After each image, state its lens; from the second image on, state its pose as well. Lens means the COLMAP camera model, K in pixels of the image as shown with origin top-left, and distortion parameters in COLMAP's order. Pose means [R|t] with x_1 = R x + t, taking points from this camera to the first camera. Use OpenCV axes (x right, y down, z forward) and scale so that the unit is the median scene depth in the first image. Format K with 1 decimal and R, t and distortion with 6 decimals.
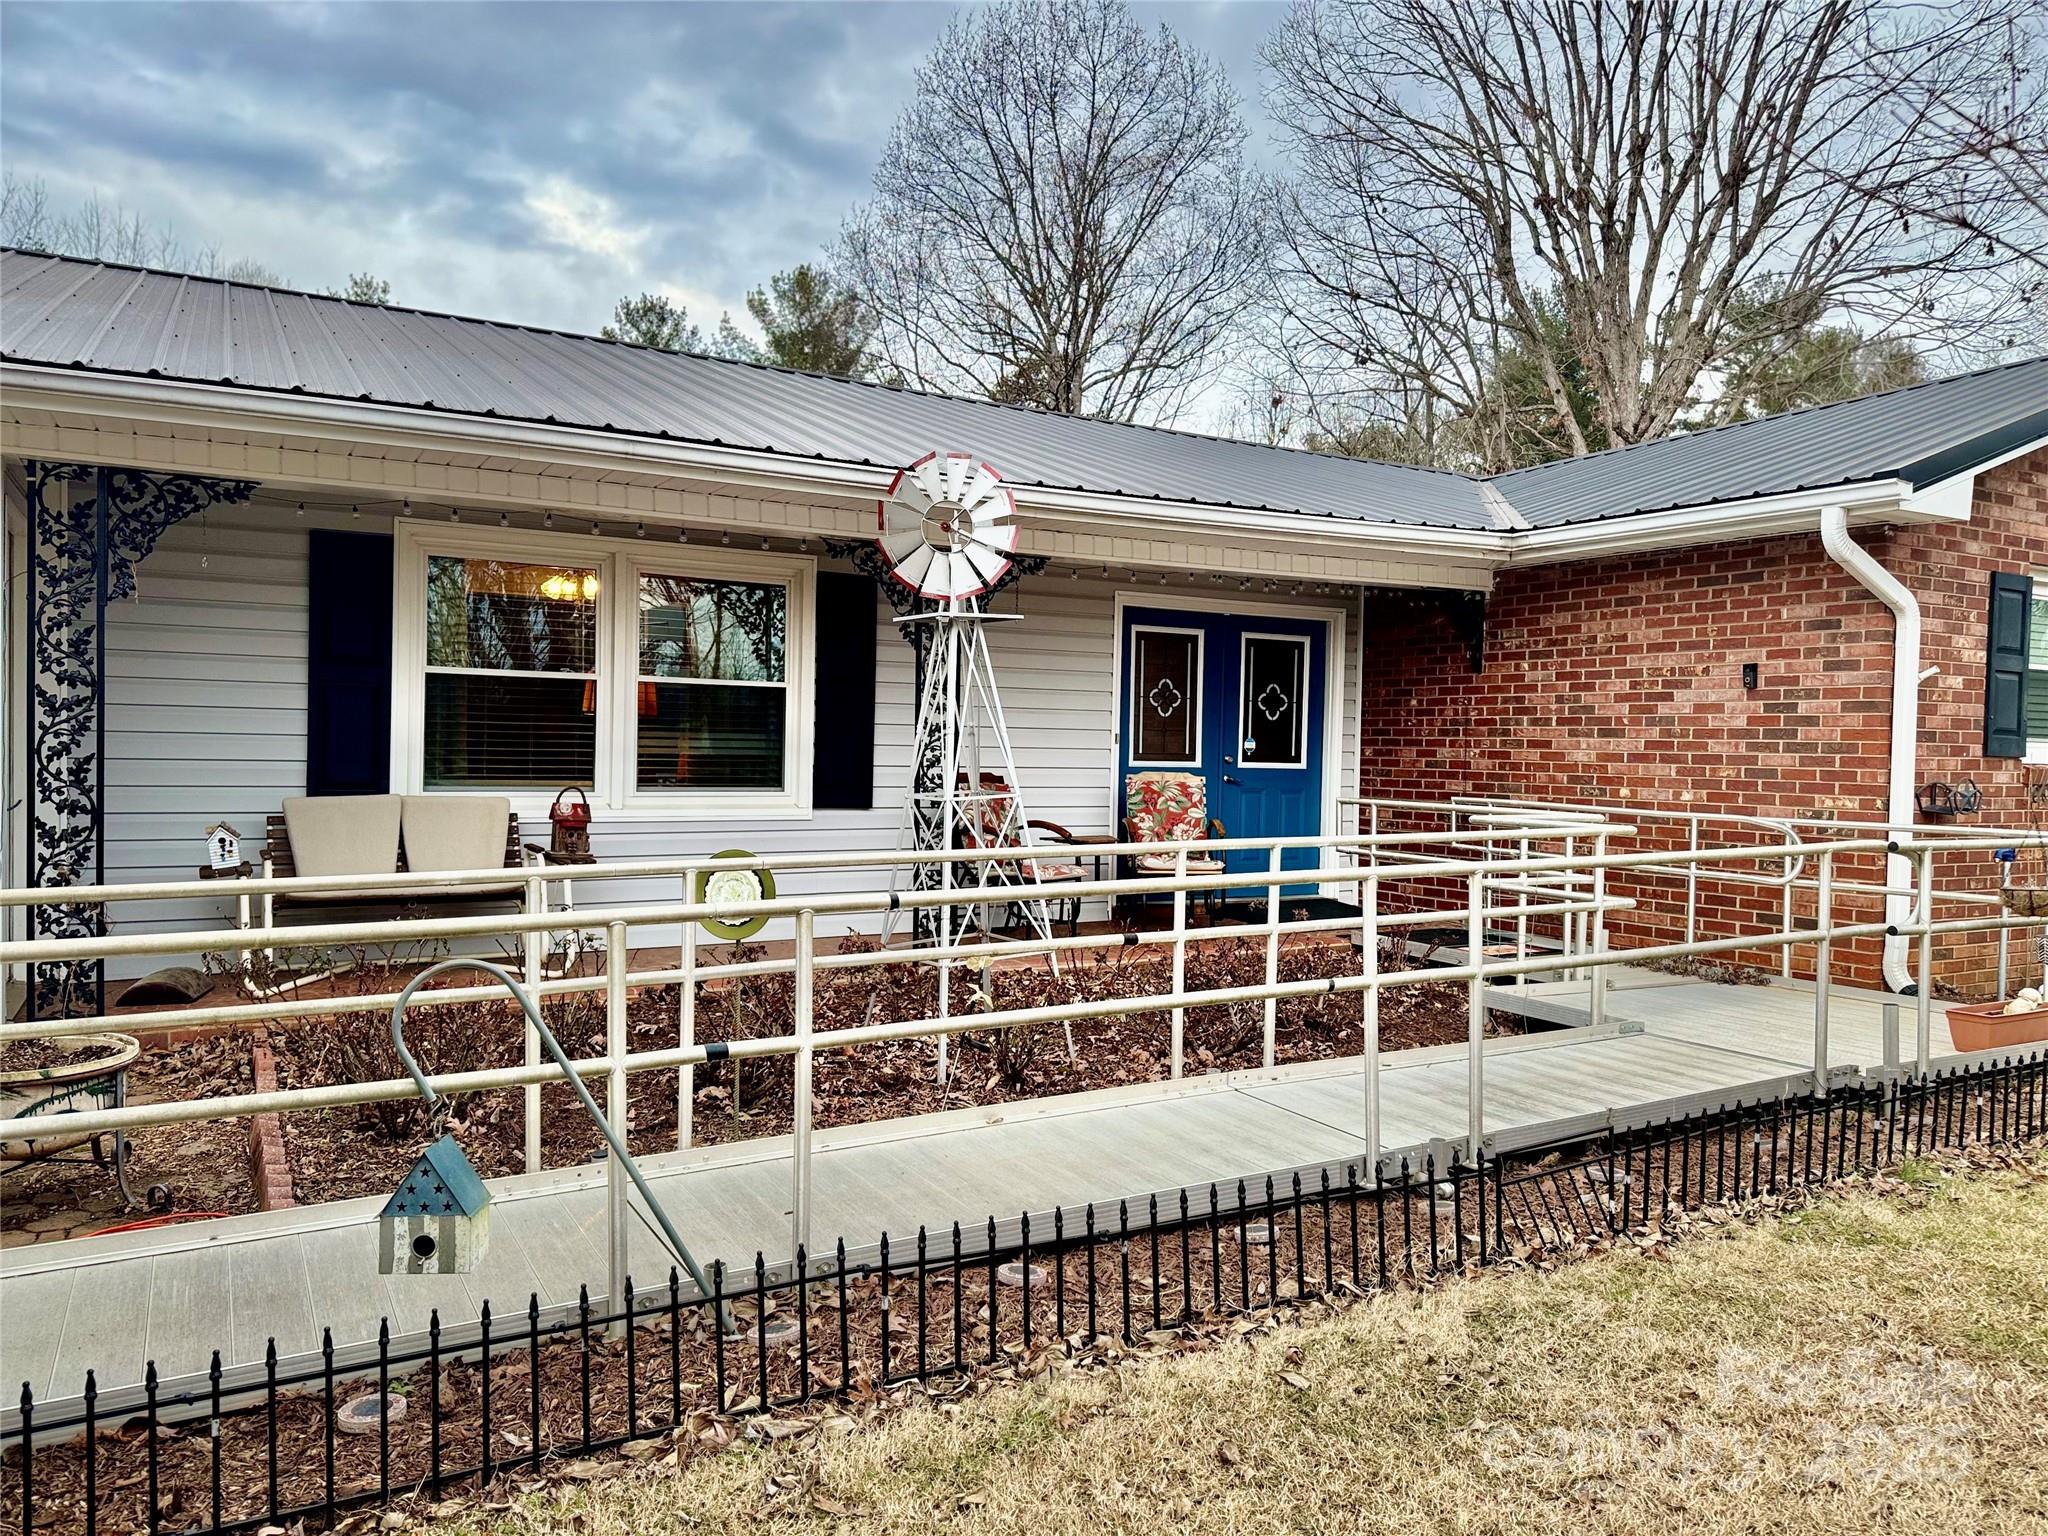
lens RADIAL K [[1416.9, 0, 1024.0], [0, 1416.9, 768.0], [0, 0, 1]] dist [0.077912, -0.083210]
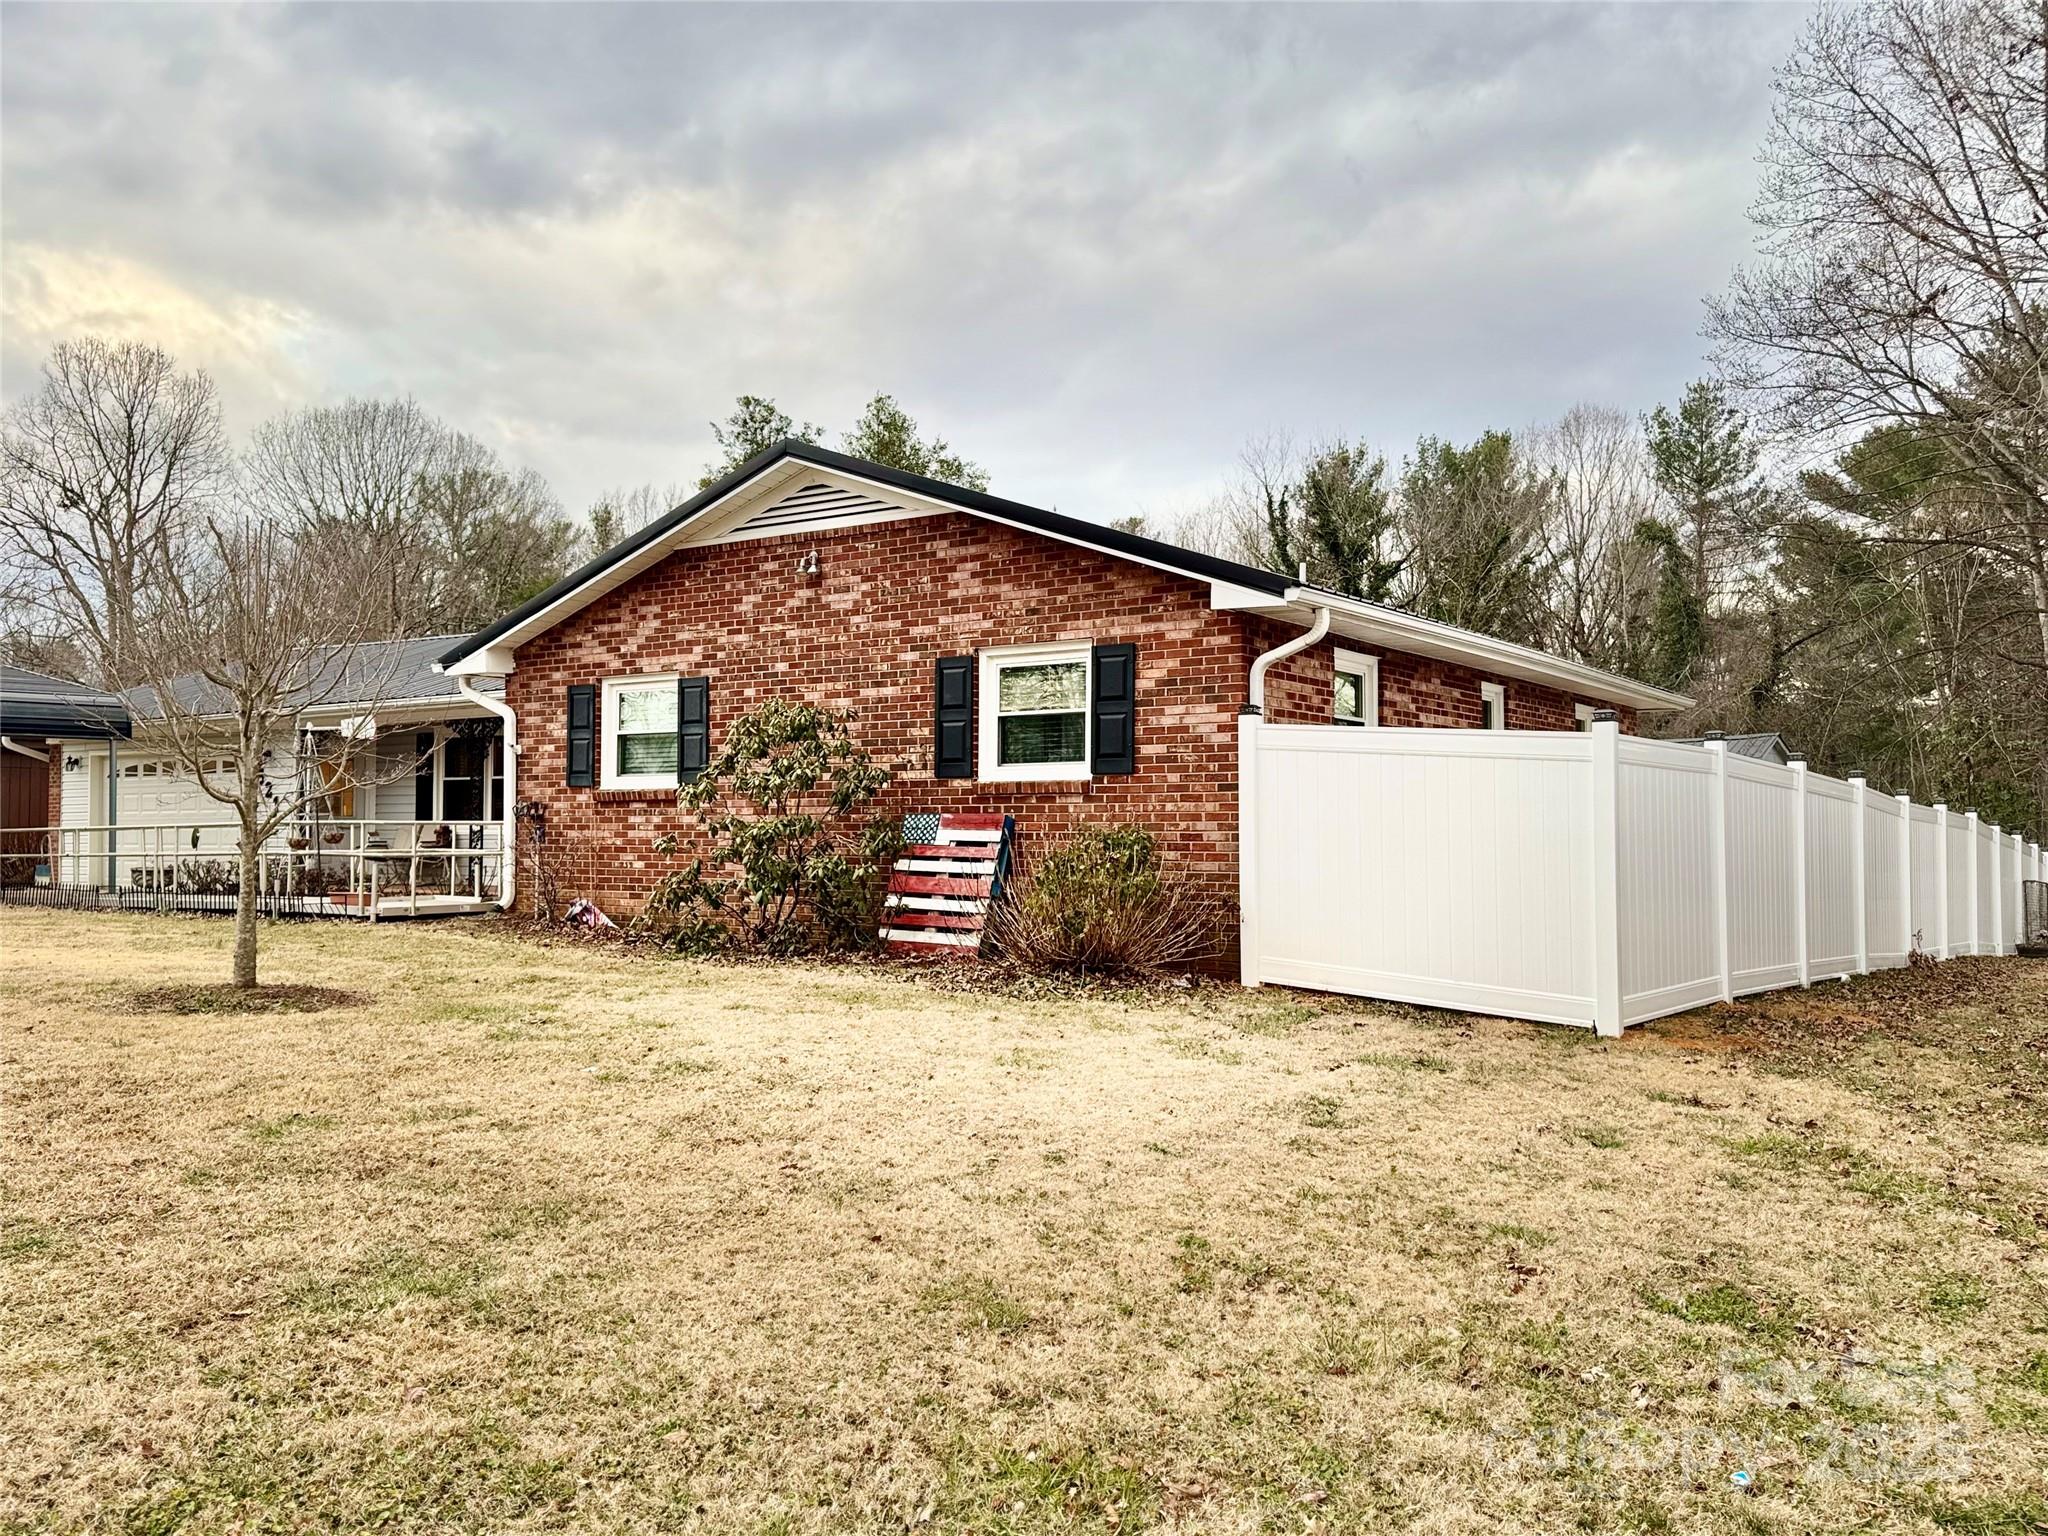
lens RADIAL K [[1560.8, 0, 1019.2], [0, 1560.8, 769.4], [0, 0, 1]] dist [0.170691, -0.418510]
pose [[0.435320, -0.052069, -0.898769, 2.497587], [-0.008538, 0.998042, -0.061956, 0.081977], [0.900235, 0.034644, 0.434024, 0.593296]]
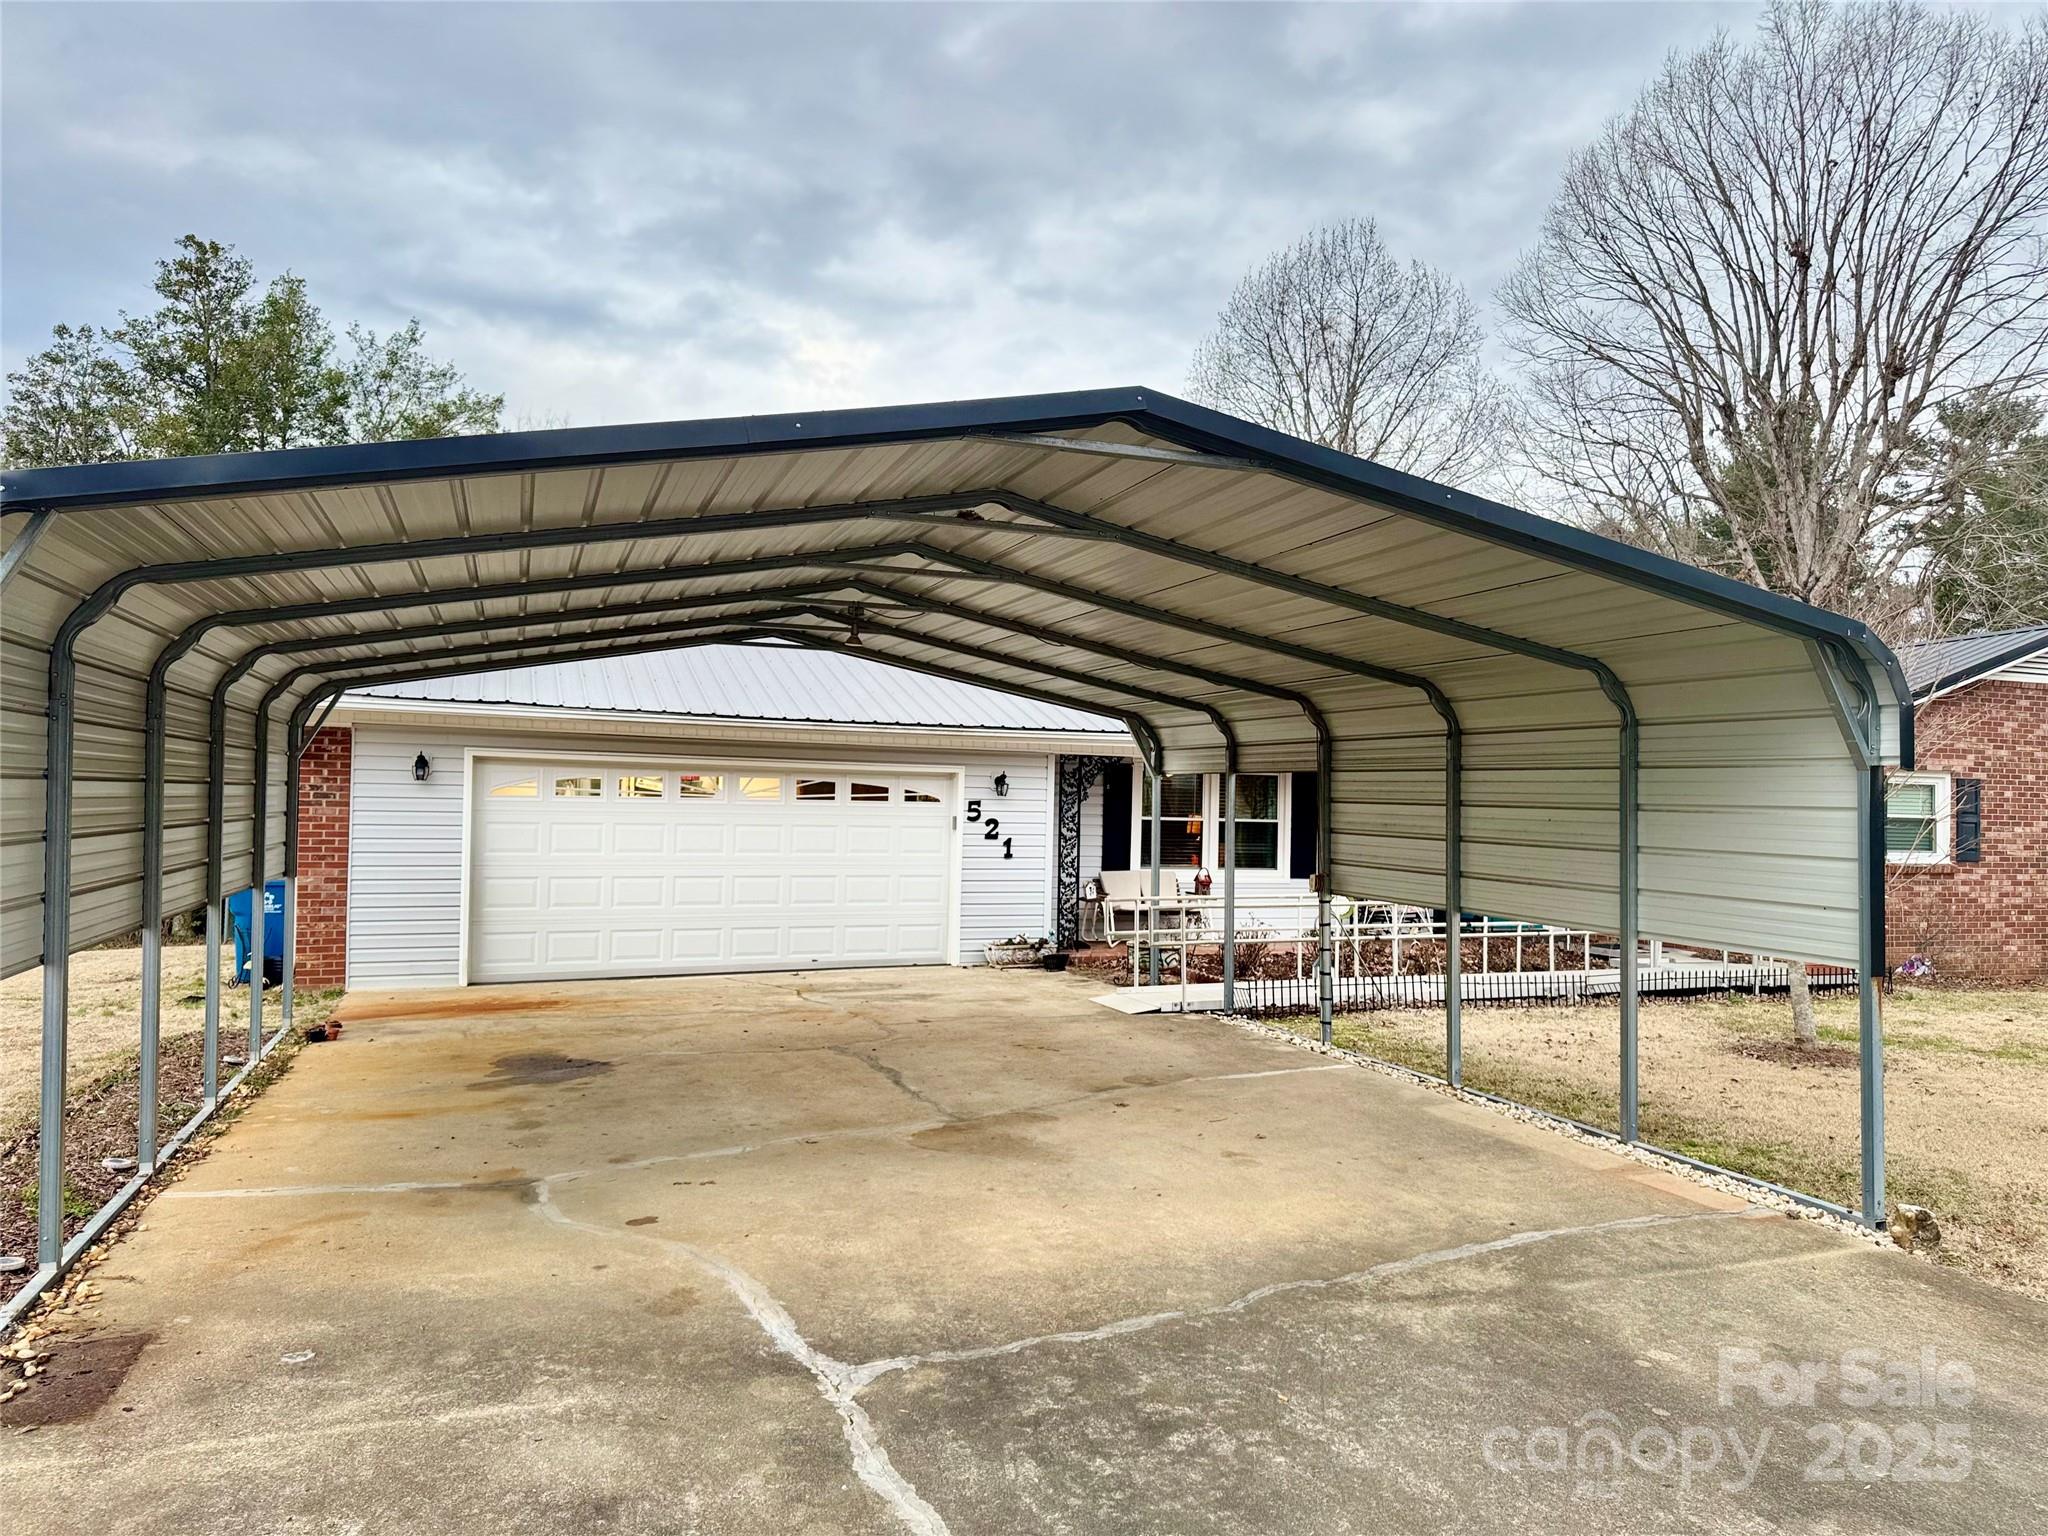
lens RADIAL K [[1416.9, 0, 1024.0], [0, 1416.9, 768.0], [0, 0, 1]] dist [0.077912, -0.083210]
pose [[0.988631, -0.002484, -0.150341, -0.227158], [-0.004893, 0.998803, -0.048674, -0.032068], [0.150282, 0.048856, 0.987435, -1.205166]]
